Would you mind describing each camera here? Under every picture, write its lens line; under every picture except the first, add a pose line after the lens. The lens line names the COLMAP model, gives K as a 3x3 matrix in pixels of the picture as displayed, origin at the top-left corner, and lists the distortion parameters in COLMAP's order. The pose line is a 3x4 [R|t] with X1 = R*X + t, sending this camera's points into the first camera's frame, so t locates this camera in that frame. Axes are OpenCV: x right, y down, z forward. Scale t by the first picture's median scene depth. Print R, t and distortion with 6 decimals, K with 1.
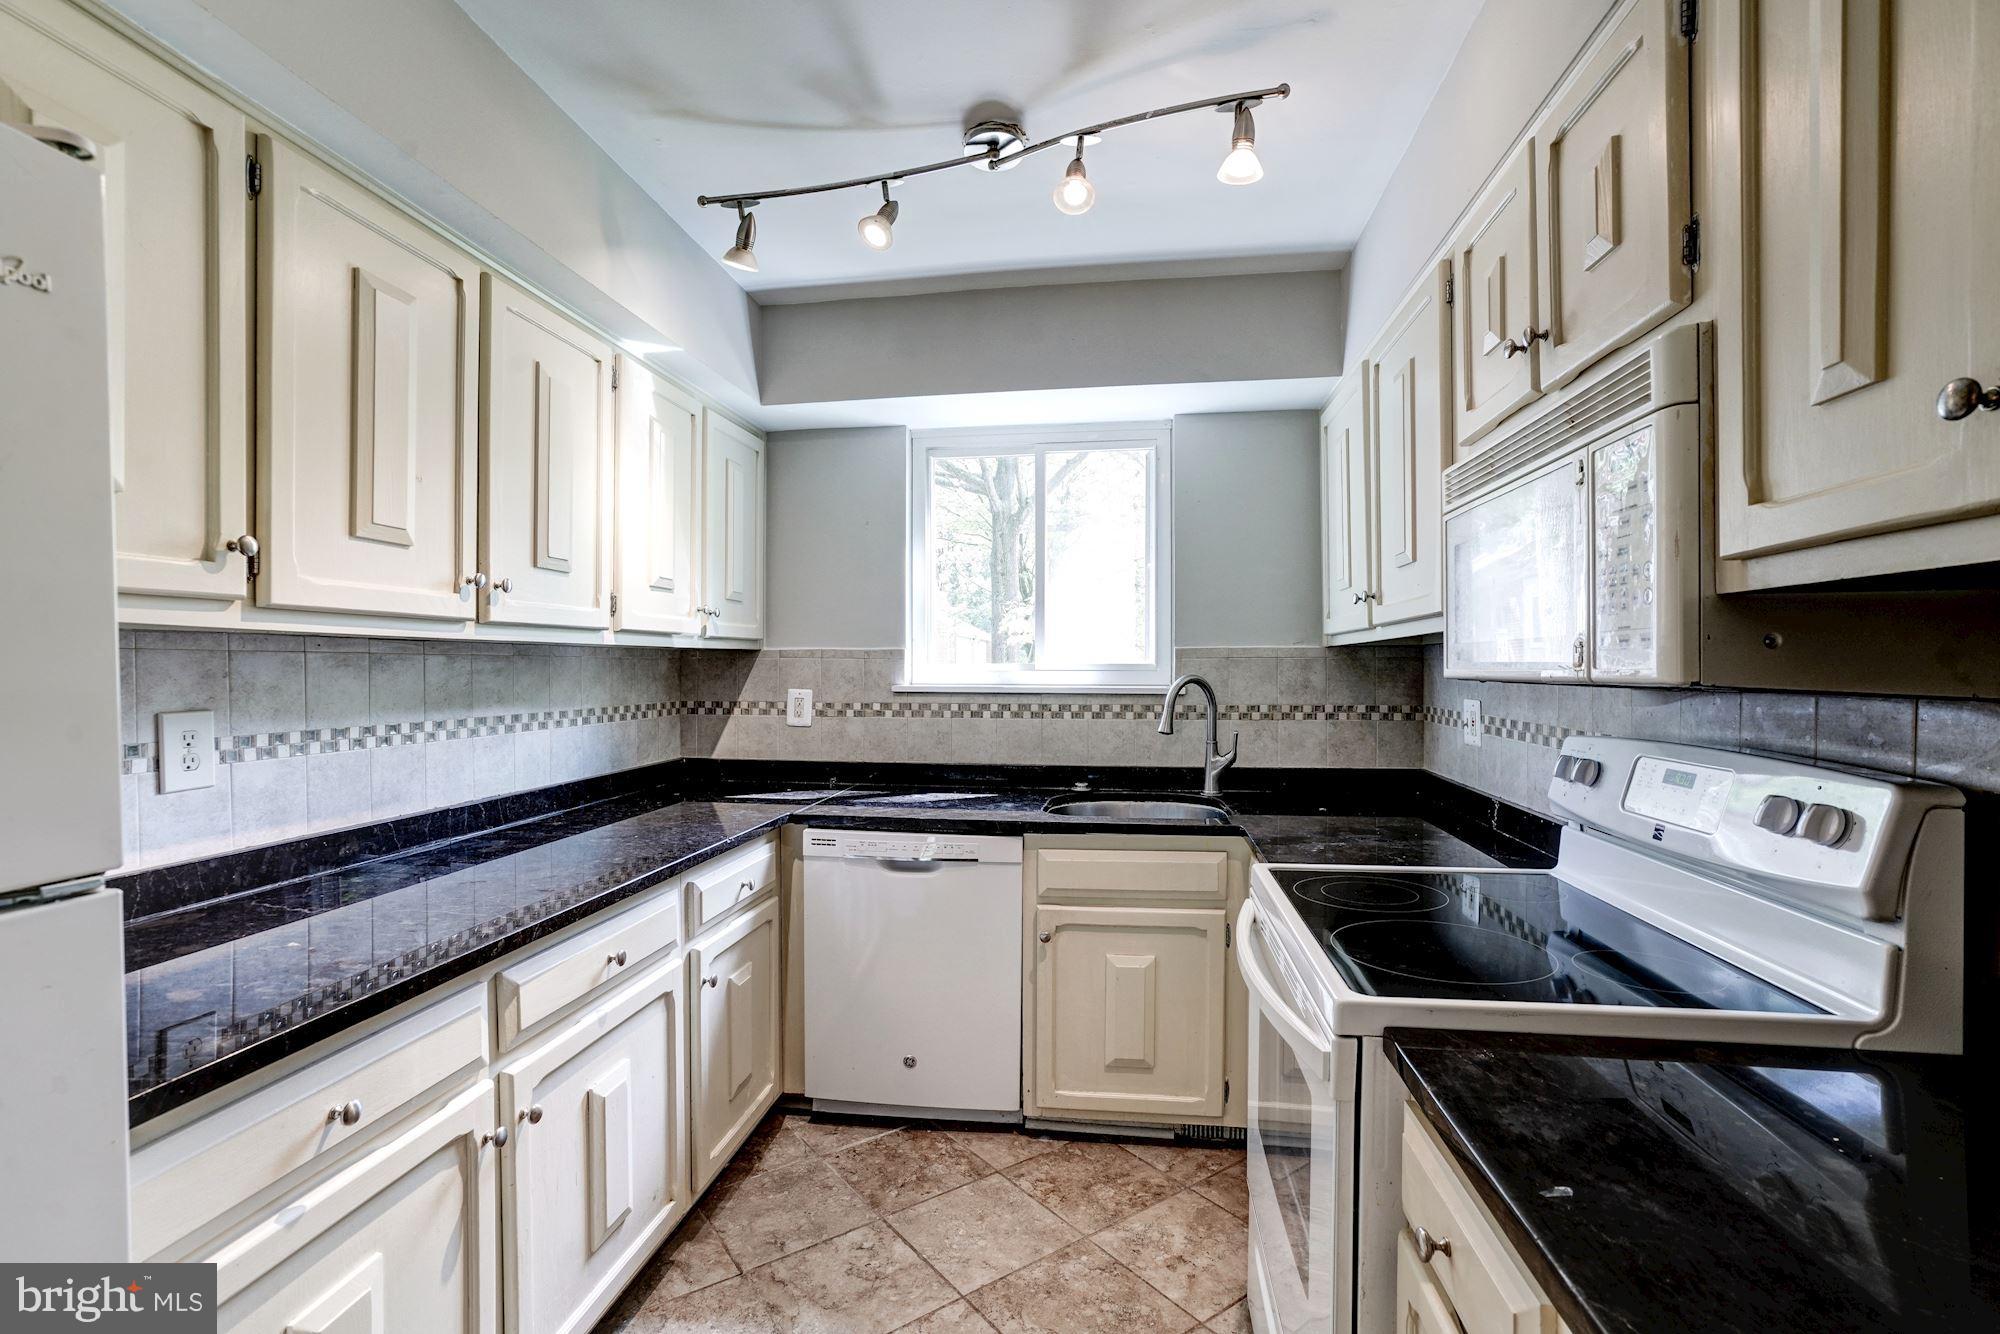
lens RADIAL K [[907.4, 0, 1010.6], [0, 907.4, 673.7], [0, 0, 1]] dist [-0.025225, 0.002472]
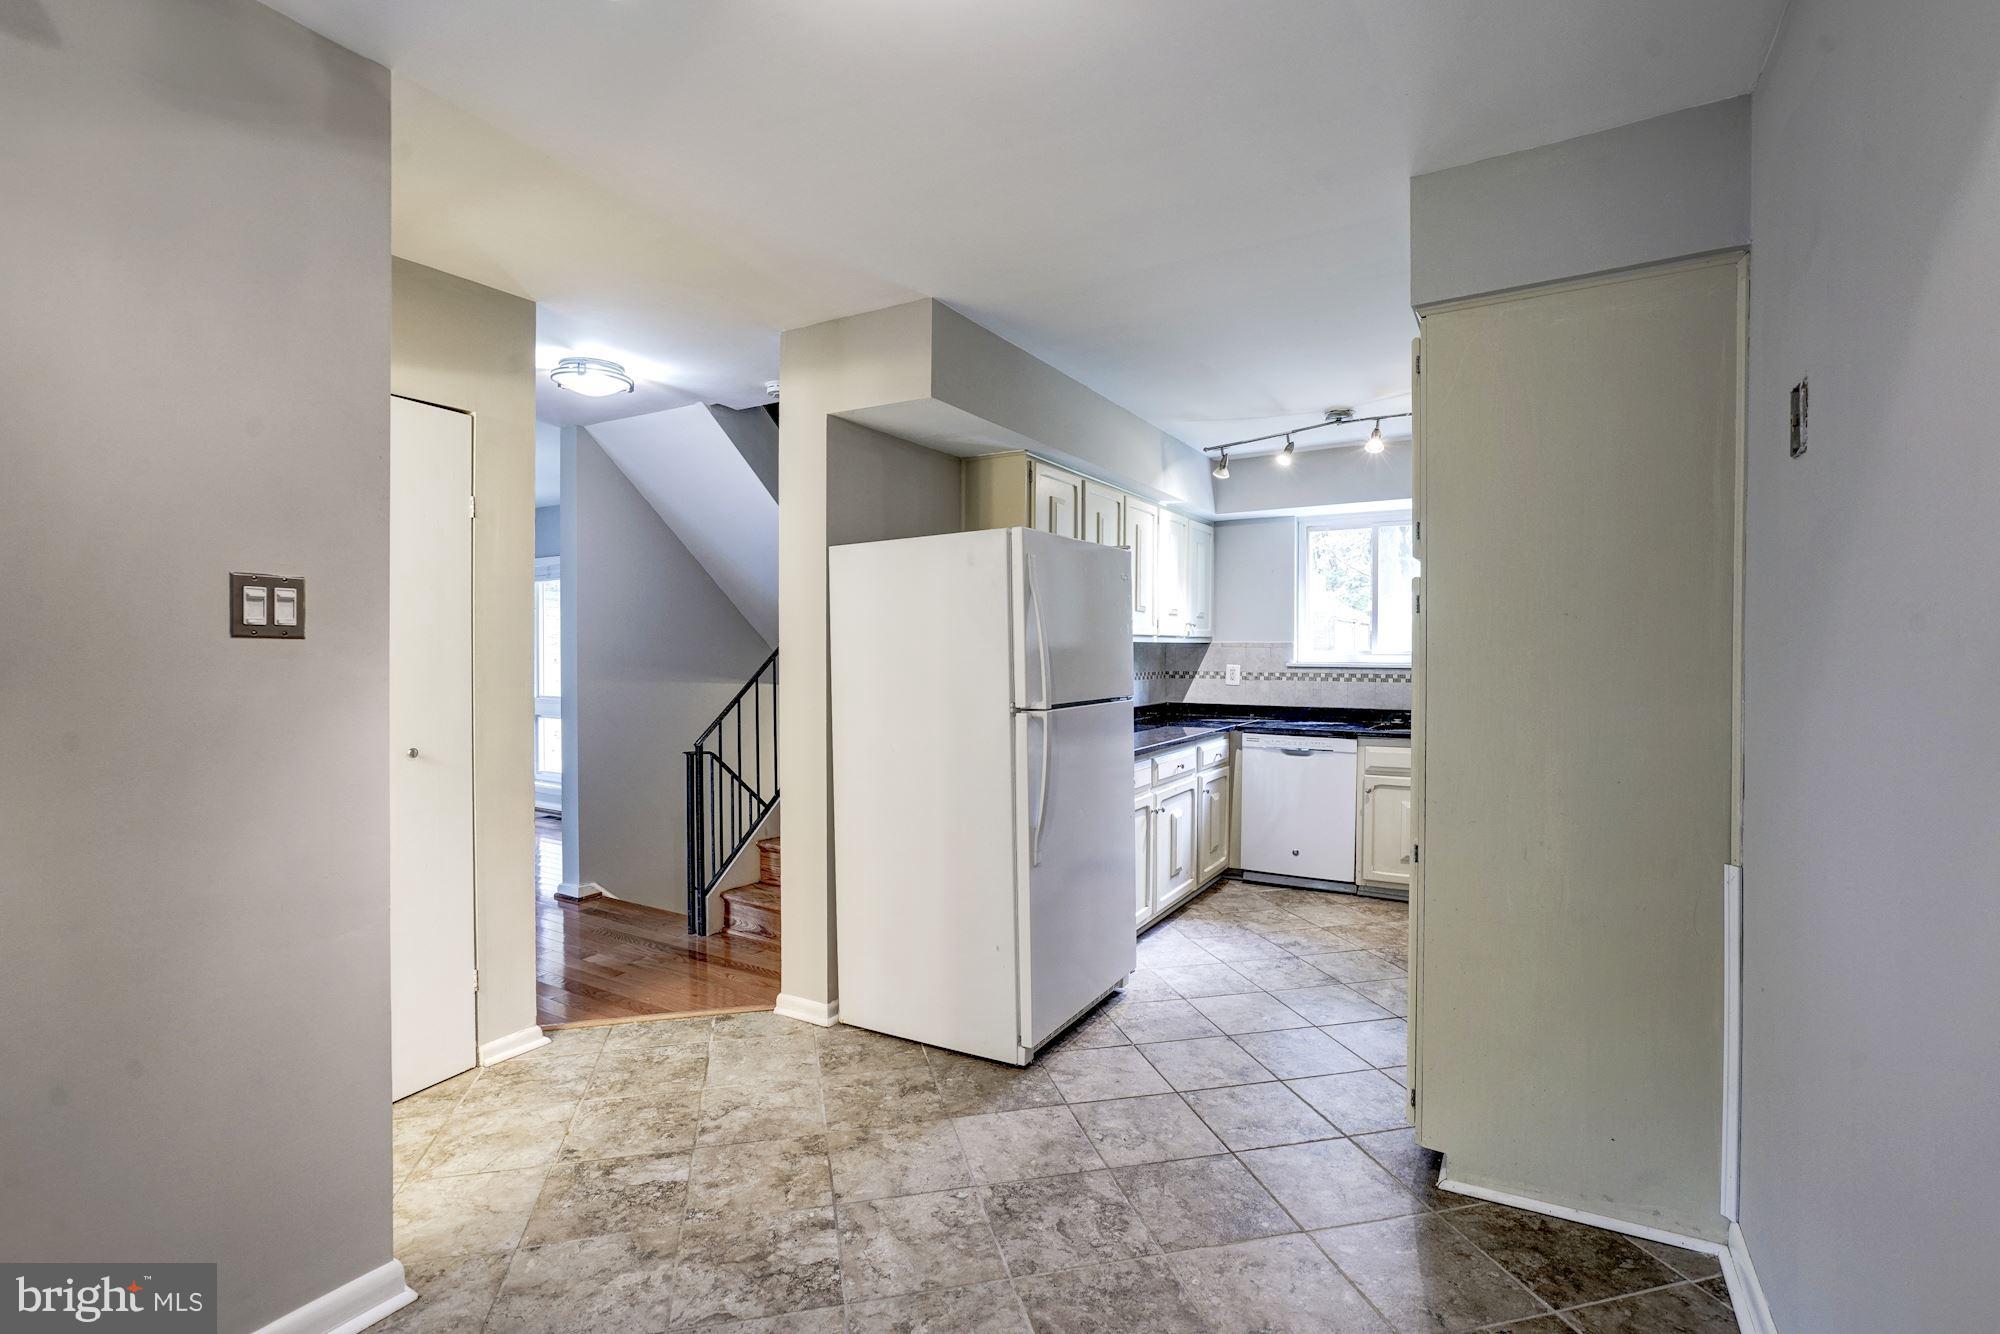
lens RADIAL K [[907.4, 0, 1009.9], [0, 907.4, 668.9], [0, 0, 1]] dist [-0.025225, 0.002472]
pose [[0.918024, 0.007749, -0.396449, 0.095623], [-0.002513, 0.999903, 0.013725, 0.002265], [0.396517, -0.011603, 0.917954, -1.061044]]
